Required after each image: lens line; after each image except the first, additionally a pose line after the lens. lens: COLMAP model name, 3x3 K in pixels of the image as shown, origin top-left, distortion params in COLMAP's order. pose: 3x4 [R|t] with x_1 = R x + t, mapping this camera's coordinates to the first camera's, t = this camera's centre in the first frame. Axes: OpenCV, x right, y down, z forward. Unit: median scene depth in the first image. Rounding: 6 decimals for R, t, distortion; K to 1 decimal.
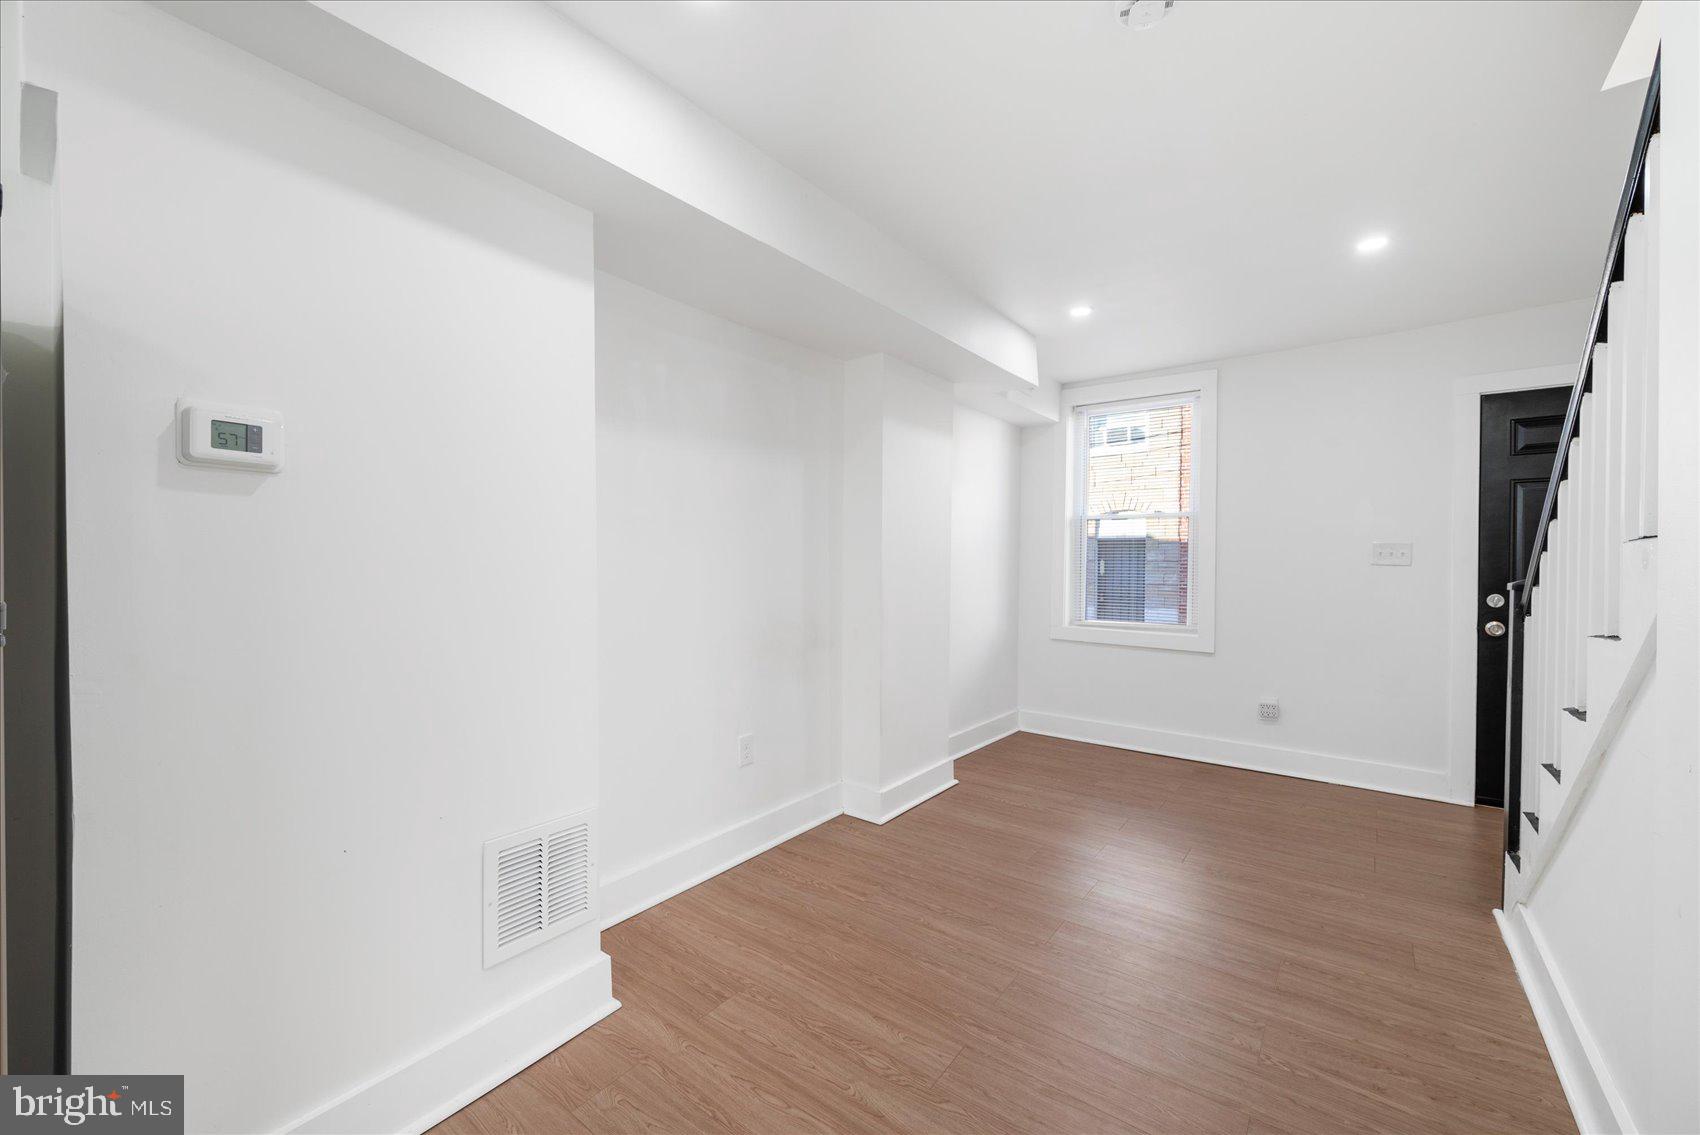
lens RADIAL K [[670.1, 0, 860.6], [0, 670.1, 564.6], [0, 0, 1]] dist [-0.005323, 0.000643]
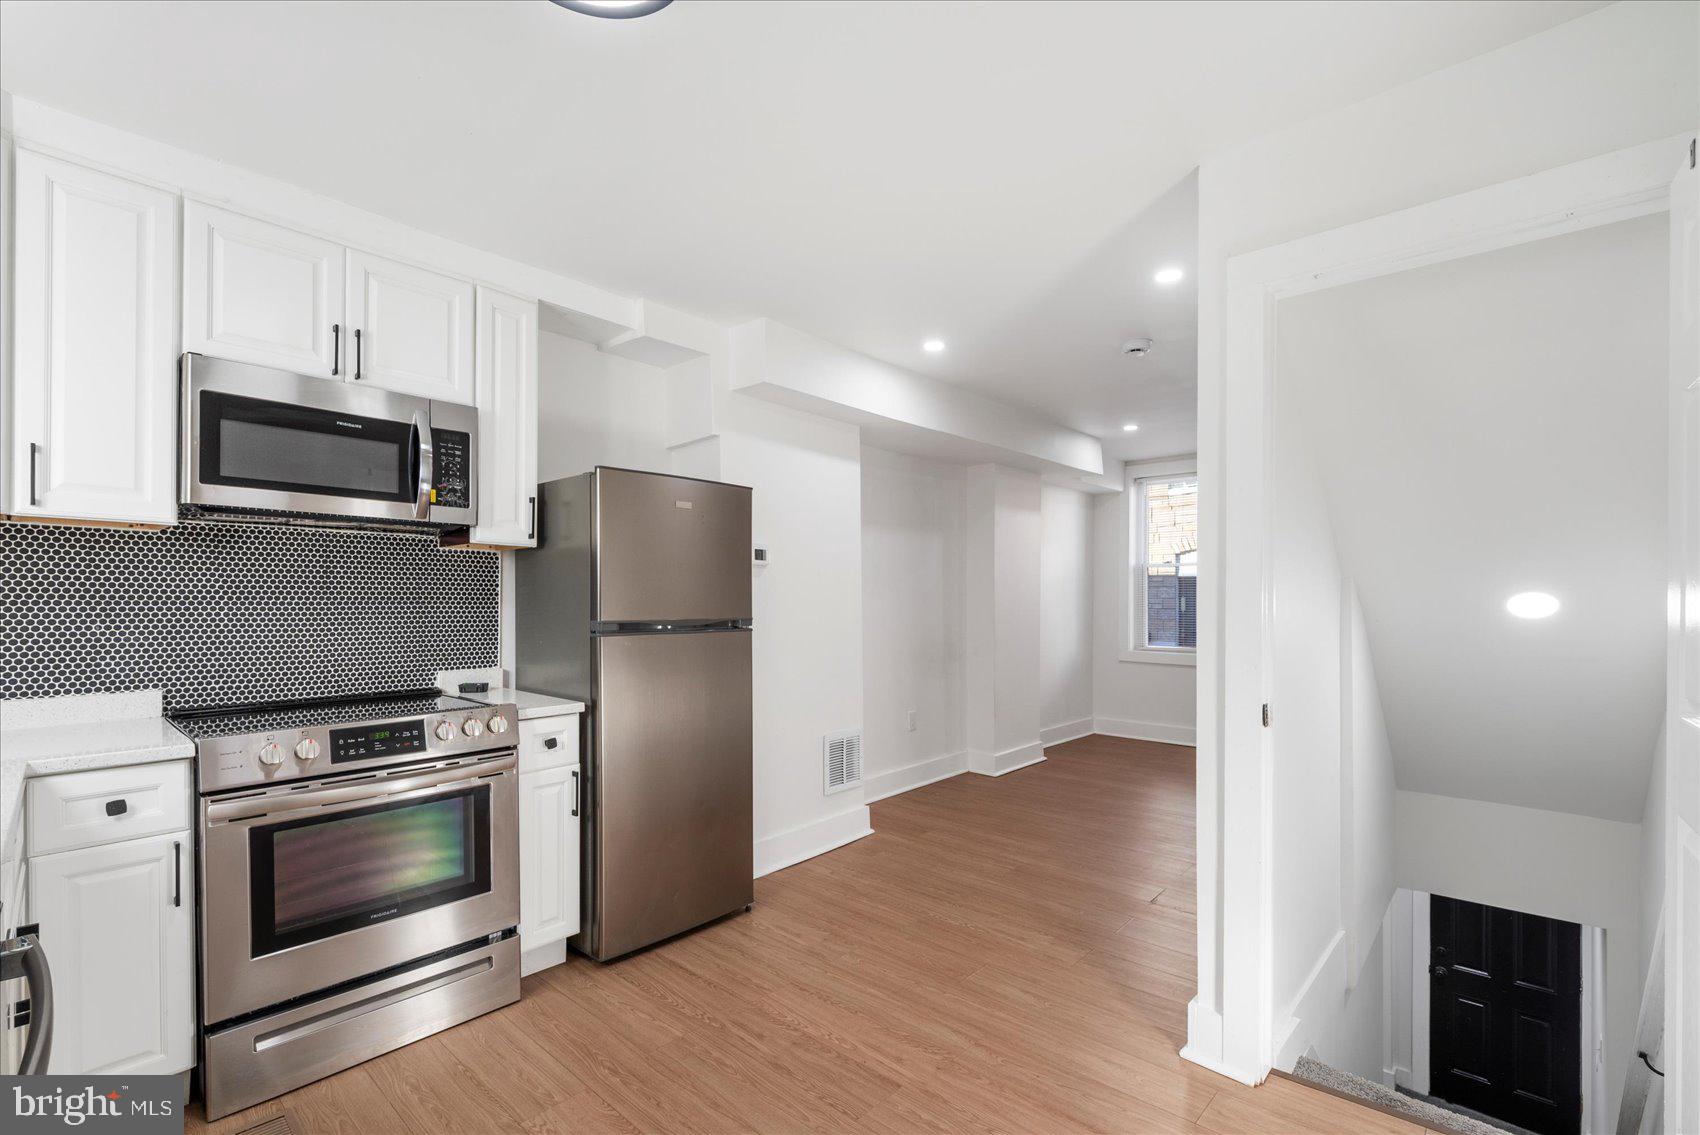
lens RADIAL K [[756.8, 0, 852.1], [0, 756.8, 604.8], [0, 0, 1]] dist [-0.003651, 0.000222]
pose [[0.995668, -0.006704, -0.092742, -0.124511], [0.006960, 0.999973, 0.002439, -0.002842], [0.092723, -0.003074, 0.995687, -0.687973]]
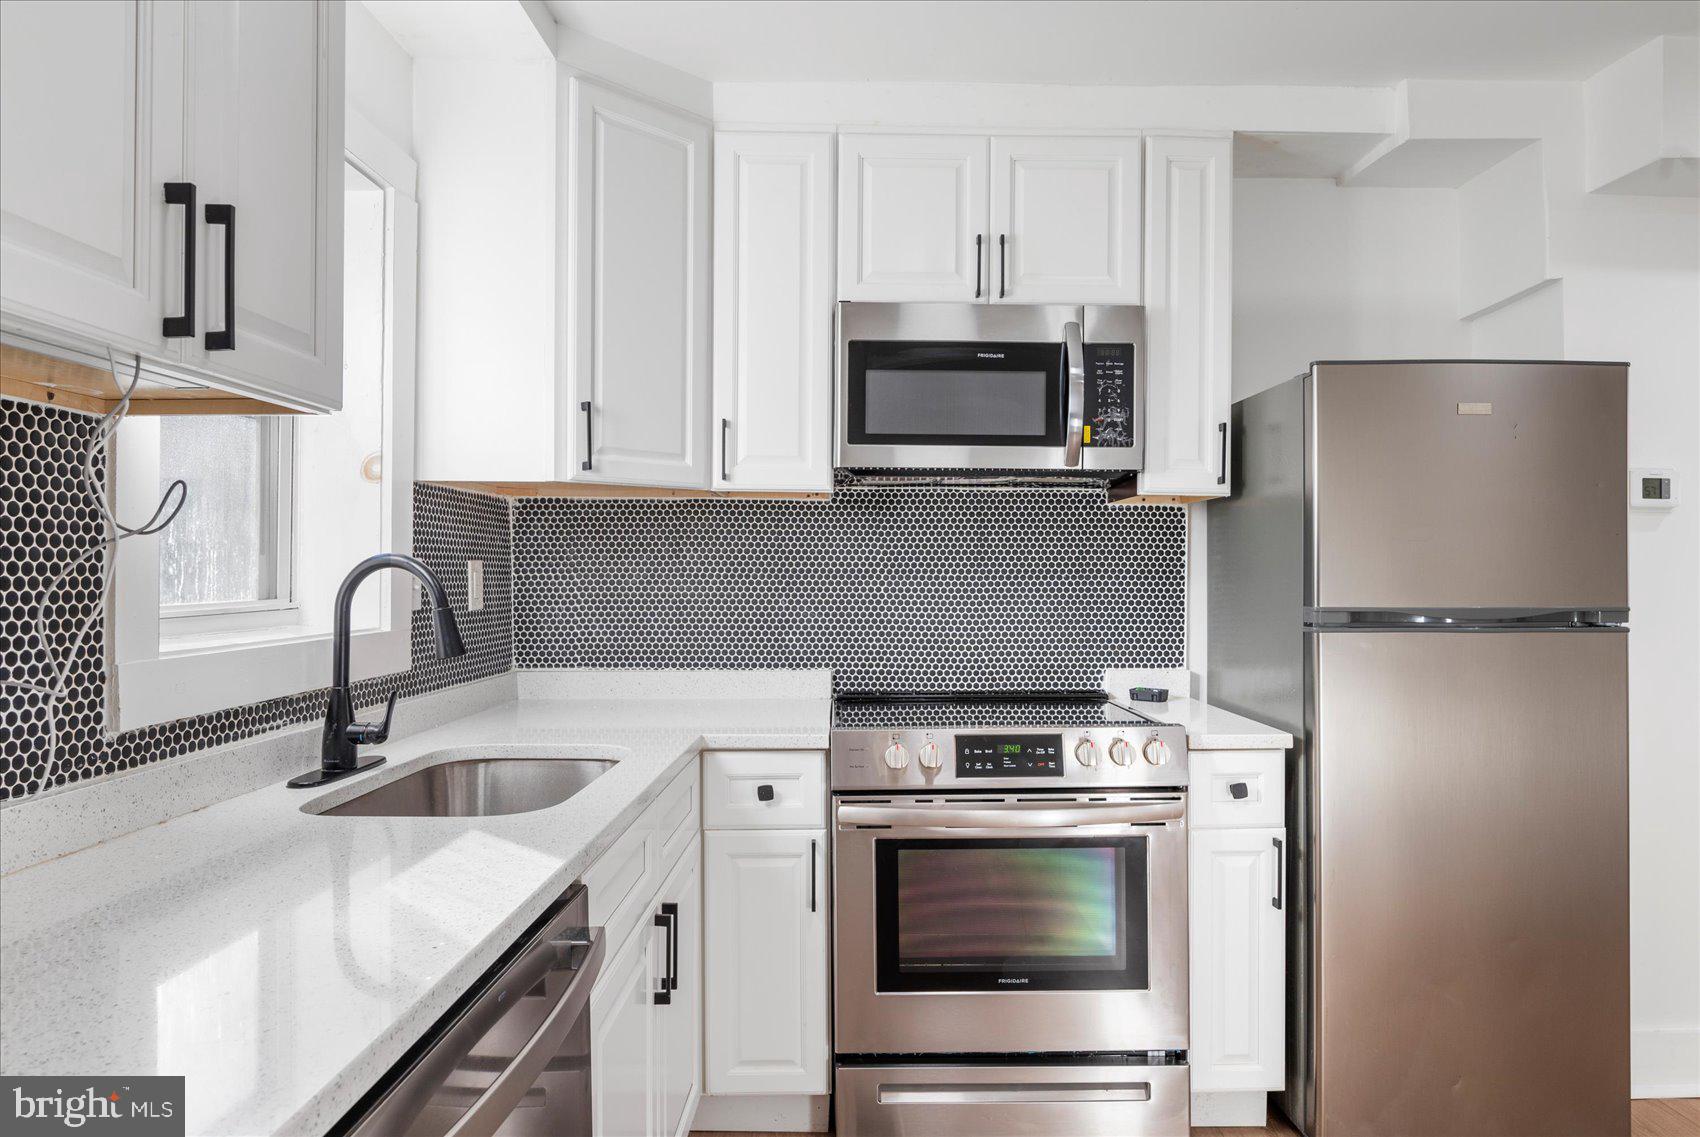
lens RADIAL K [[1037.2, 0, 846.5], [0, 1037.2, 569.5], [0, 0, 1]] dist [0.001421, -0.008335]
pose [[0.607918, -0.009030, -0.793949, -0.105721], [0.001906, 0.999949, -0.009913, -0.004601], [0.793998, 0.004513, 0.607904, -0.584906]]
